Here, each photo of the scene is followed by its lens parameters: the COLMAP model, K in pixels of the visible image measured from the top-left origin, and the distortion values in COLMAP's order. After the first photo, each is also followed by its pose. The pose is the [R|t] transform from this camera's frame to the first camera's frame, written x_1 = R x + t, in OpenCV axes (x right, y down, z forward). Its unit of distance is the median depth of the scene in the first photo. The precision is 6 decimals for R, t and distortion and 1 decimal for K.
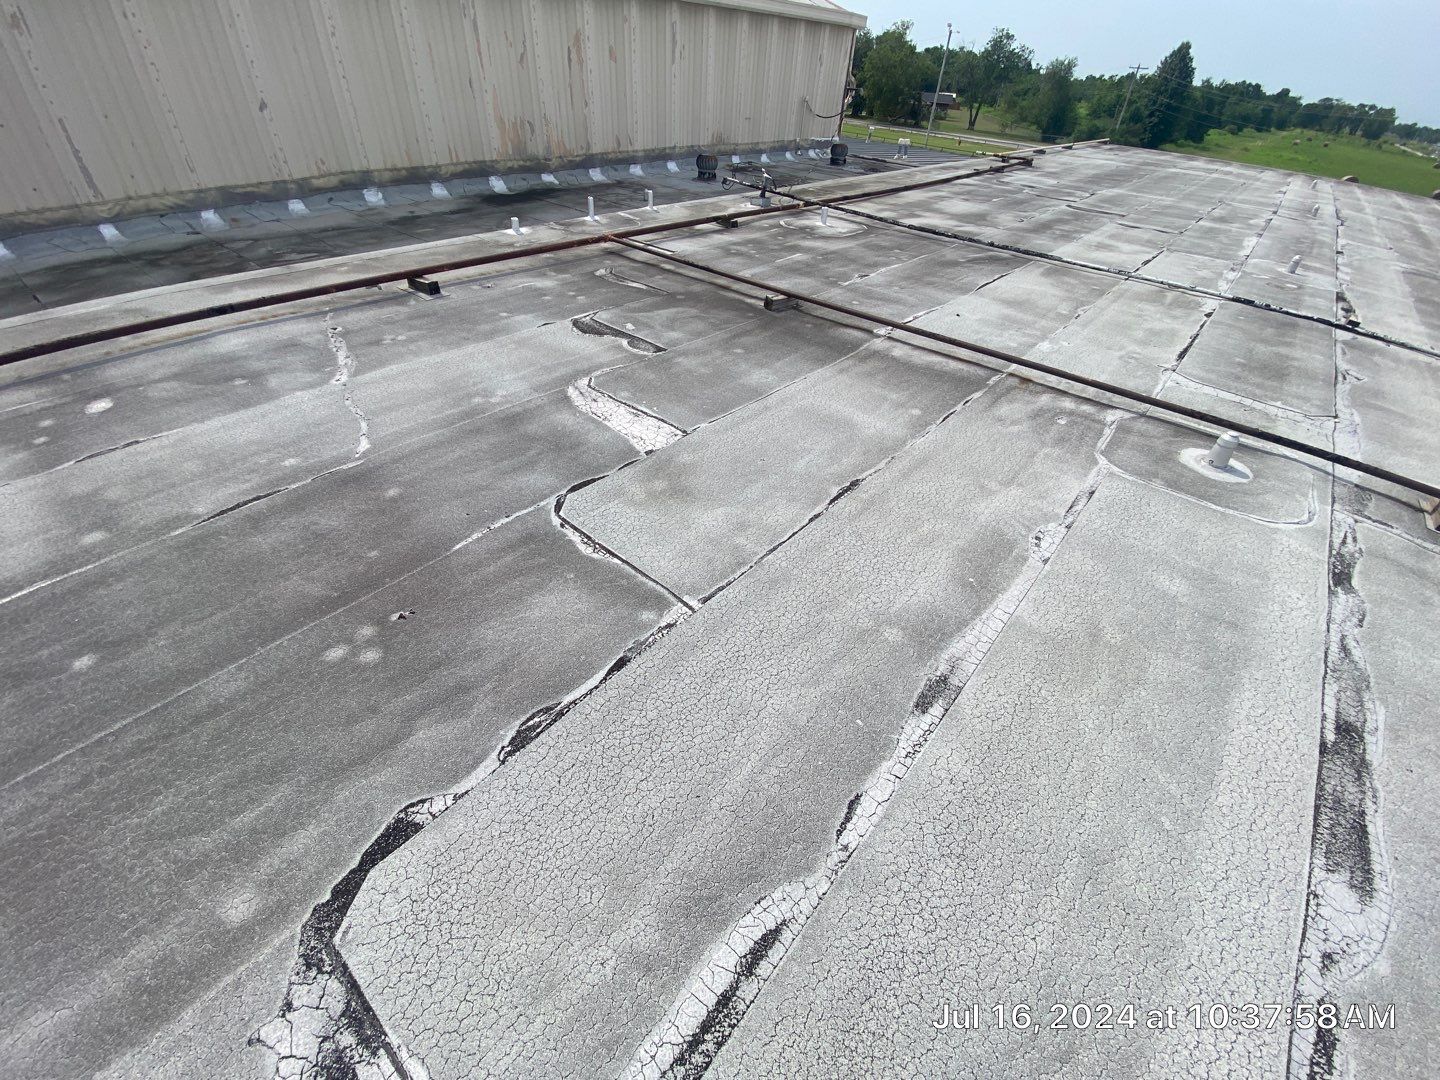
lens RADIAL K [[581.2, 0, 721.2], [0, 581.2, 533.3], [0, 0, 1]] dist [0.014827, -0.017379]
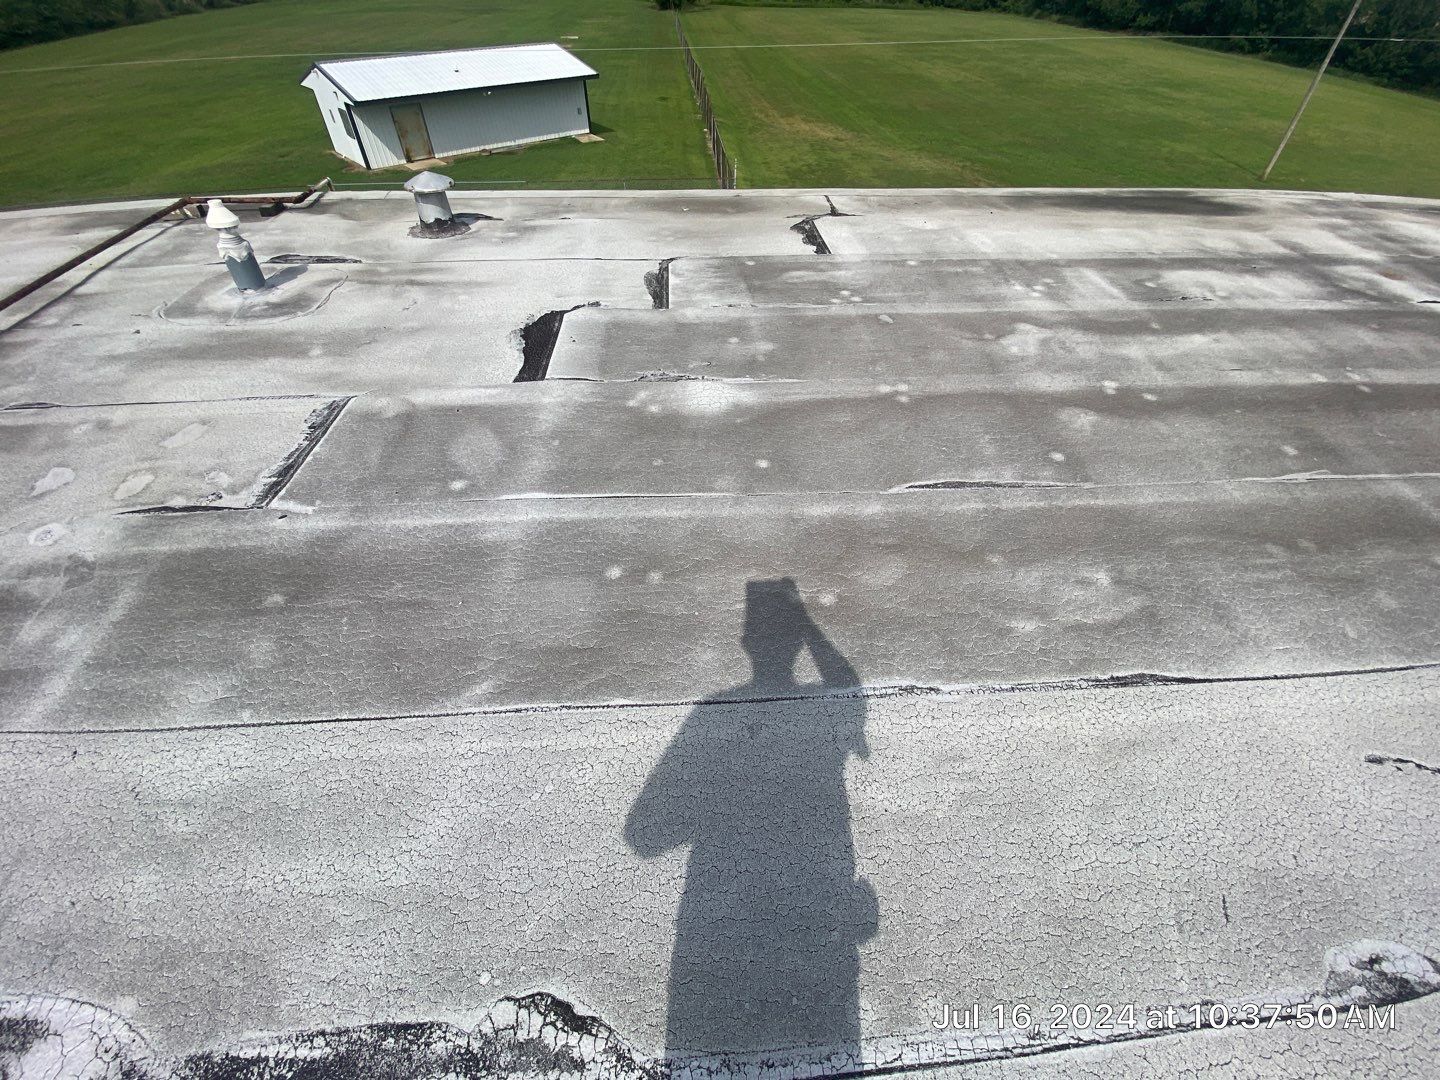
lens RADIAL K [[581.2, 0, 722.9], [0, 581.2, 537.8], [0, 0, 1]] dist [0.014827, -0.017379]
pose [[-0.709690, -0.545697, 0.445596, 0.216979], [0.402956, 0.204405, 0.892102, 0.089269], [-0.577899, 0.812671, 0.074827, -0.081085]]
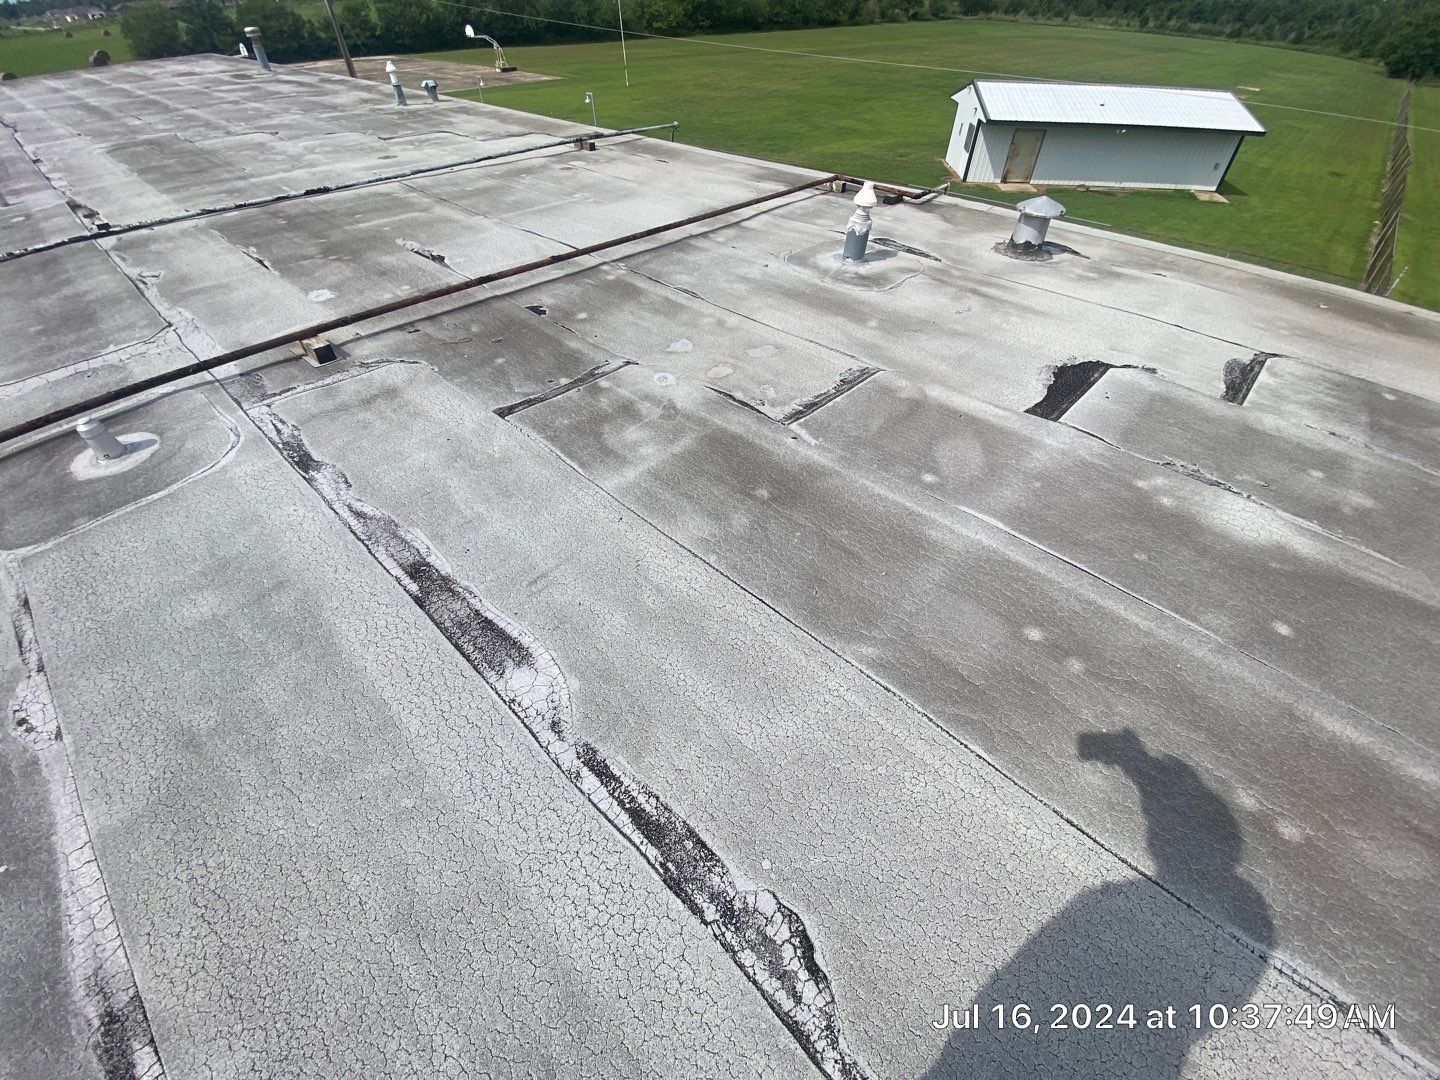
lens RADIAL K [[581.2, 0, 721.4], [0, 581.2, 540.2], [0, 0, 1]] dist [0.014827, -0.017379]
pose [[0.029548, -0.737634, 0.674554, 0.223639], [0.631013, 0.537143, 0.559733, 0.030148], [-0.775210, 0.409113, 0.481328, -0.011832]]
